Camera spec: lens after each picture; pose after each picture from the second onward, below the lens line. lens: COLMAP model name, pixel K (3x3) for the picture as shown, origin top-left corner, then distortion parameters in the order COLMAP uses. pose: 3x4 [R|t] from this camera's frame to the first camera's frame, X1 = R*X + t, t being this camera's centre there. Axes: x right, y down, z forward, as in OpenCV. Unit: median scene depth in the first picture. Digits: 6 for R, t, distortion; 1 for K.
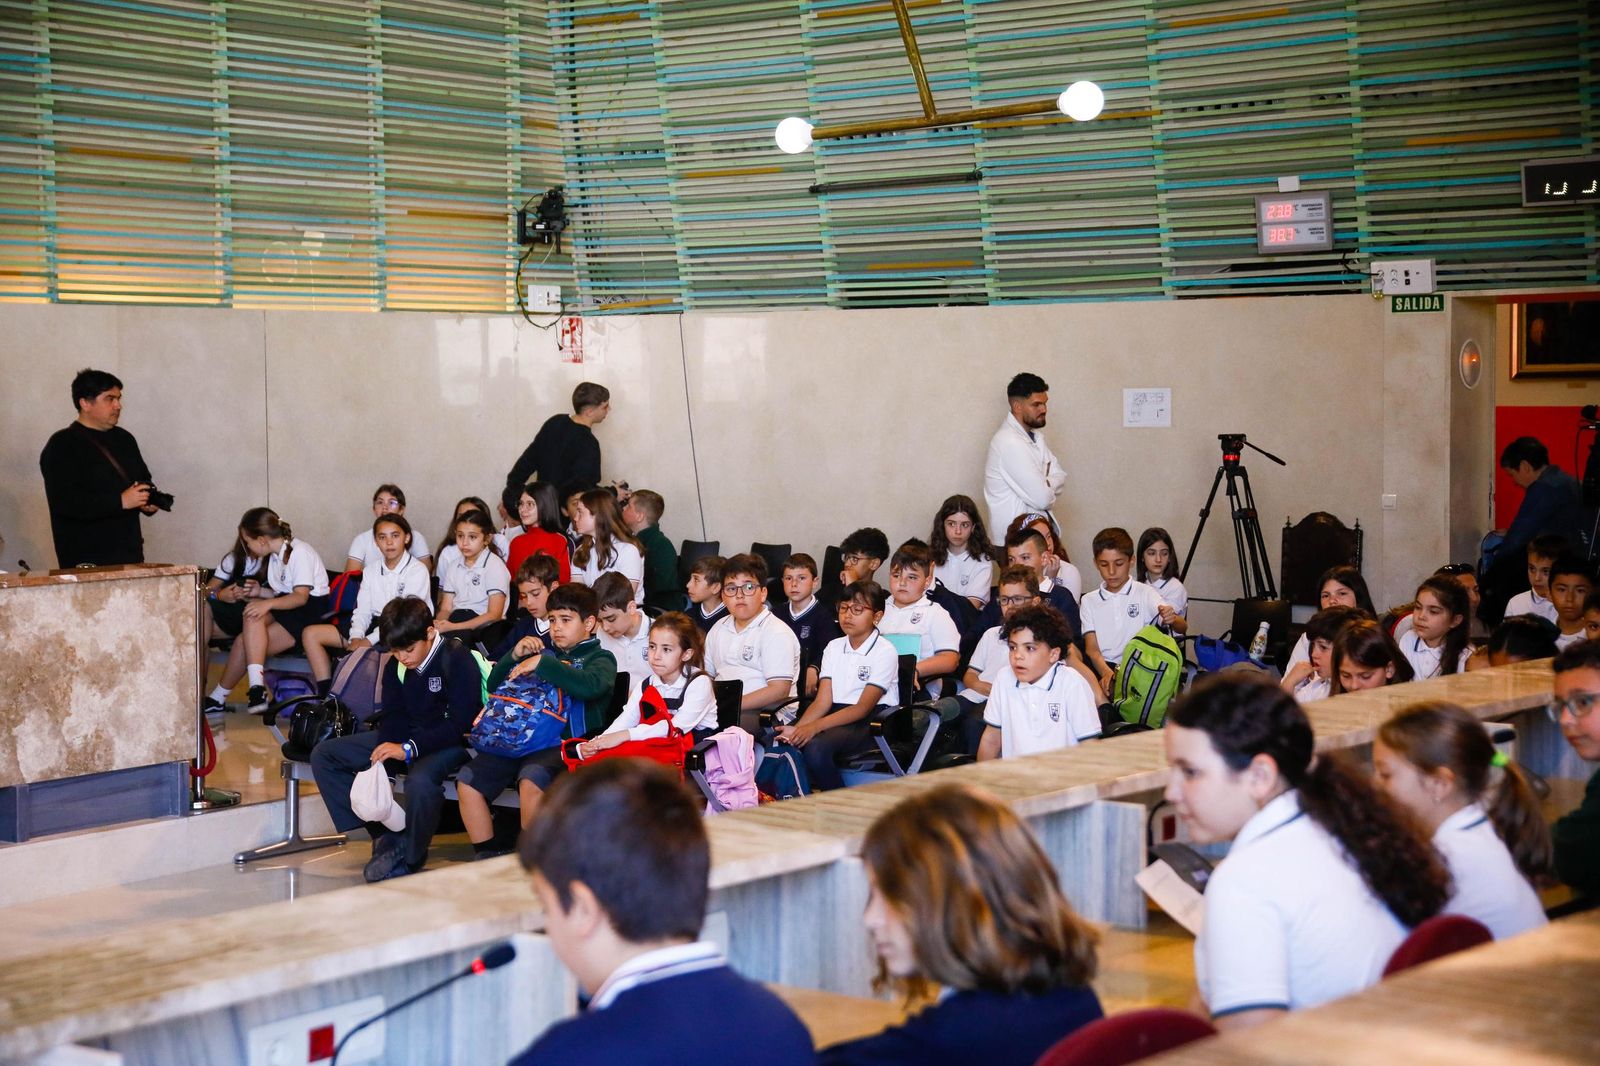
lens RADIAL K [[2797.3, 0, 800.3], [0, 2797.3, 509.0], [0, 0, 1]] dist [0.292553, 0.080261]
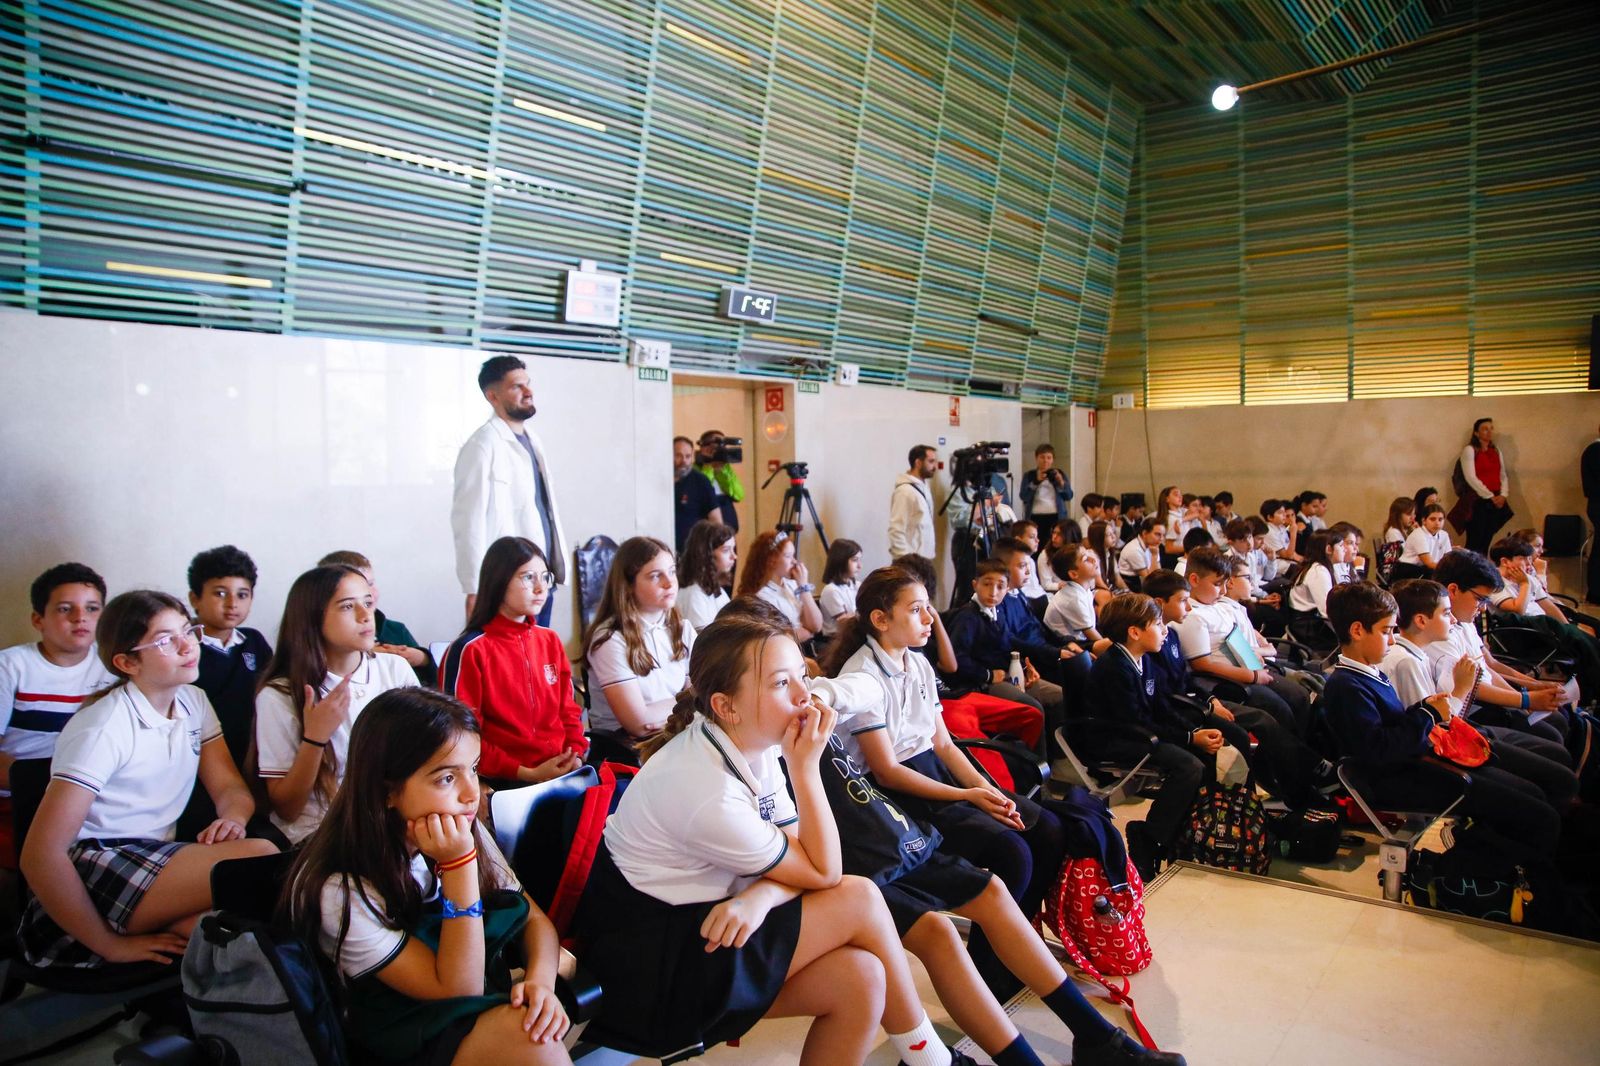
lens RADIAL K [[1109.5, 0, 799.4], [0, 1109.5, 563.6], [0, 0, 1]] dist [-0.150096, 0.103842]
pose [[-0.011988, -0.069869, 0.997484, -0.288466], [0.061984, 0.995585, 0.070480, -0.014469], [-0.998005, 0.062673, -0.007604, 0.867834]]
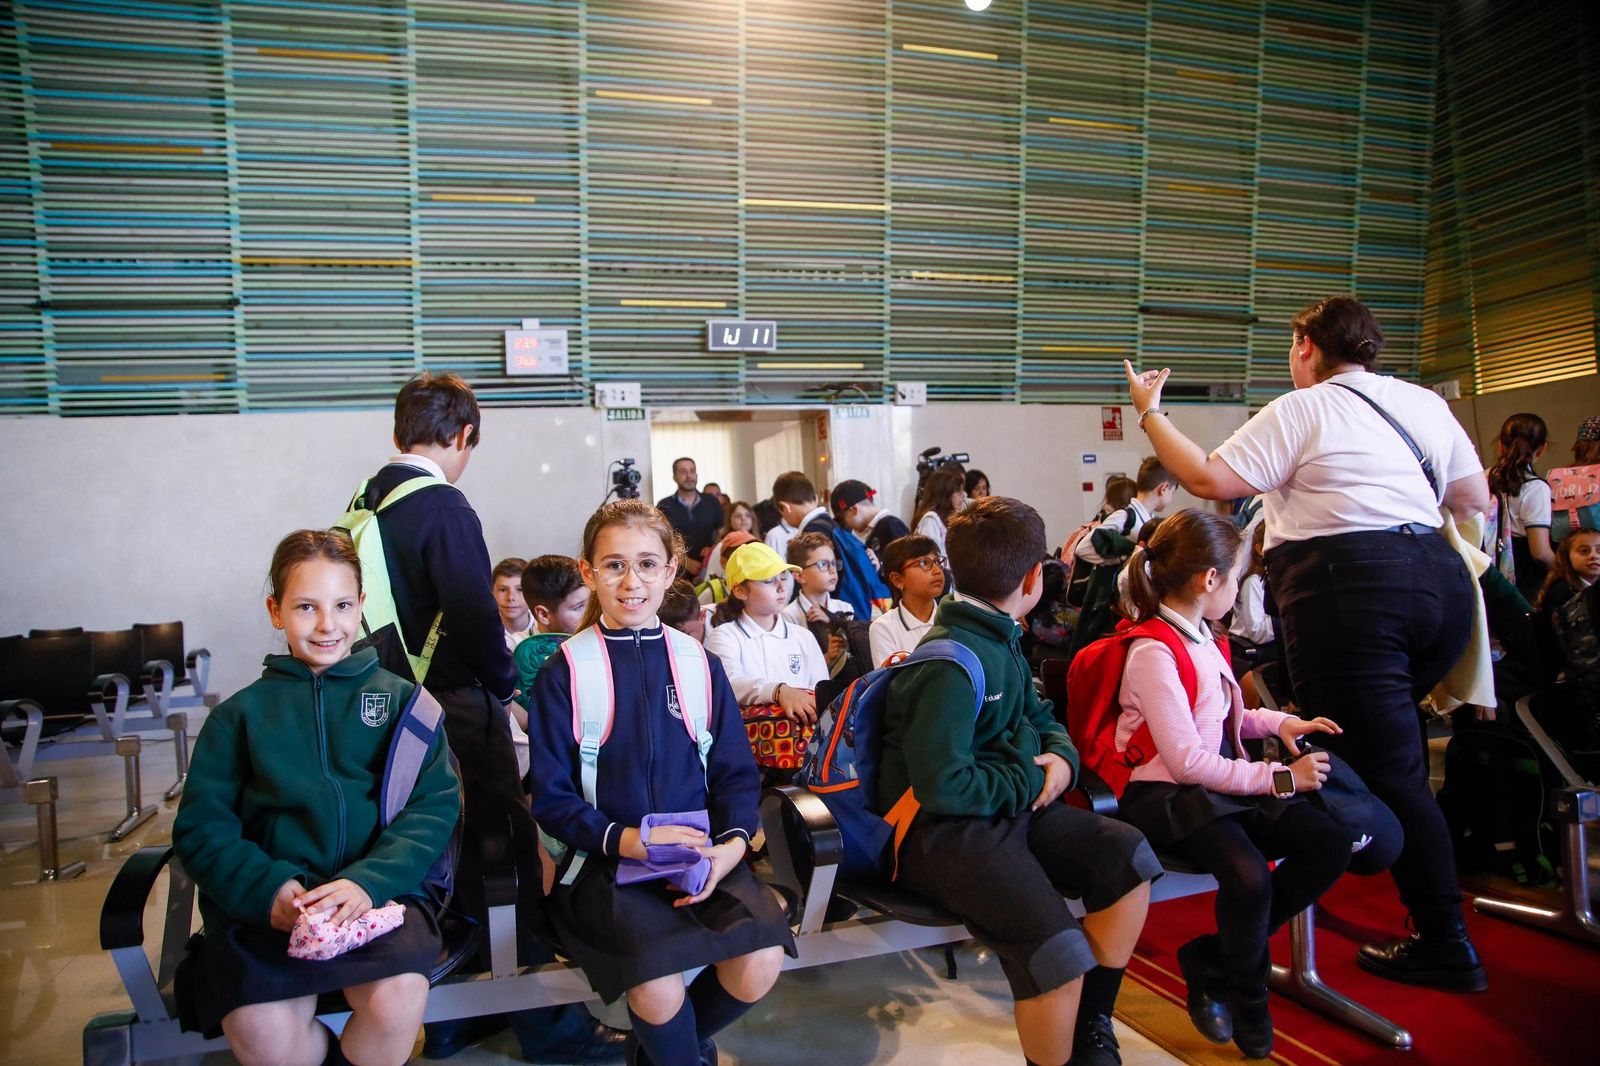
lens RADIAL K [[1109.5, 0, 799.4], [0, 1109.5, 563.6], [0, 0, 1]] dist [-0.150096, 0.103842]
pose [[0.560515, -0.019333, 0.827918, -0.180293], [0.086104, 0.995670, -0.035043, 0.027167], [-0.823656, 0.090929, 0.559753, 0.574670]]
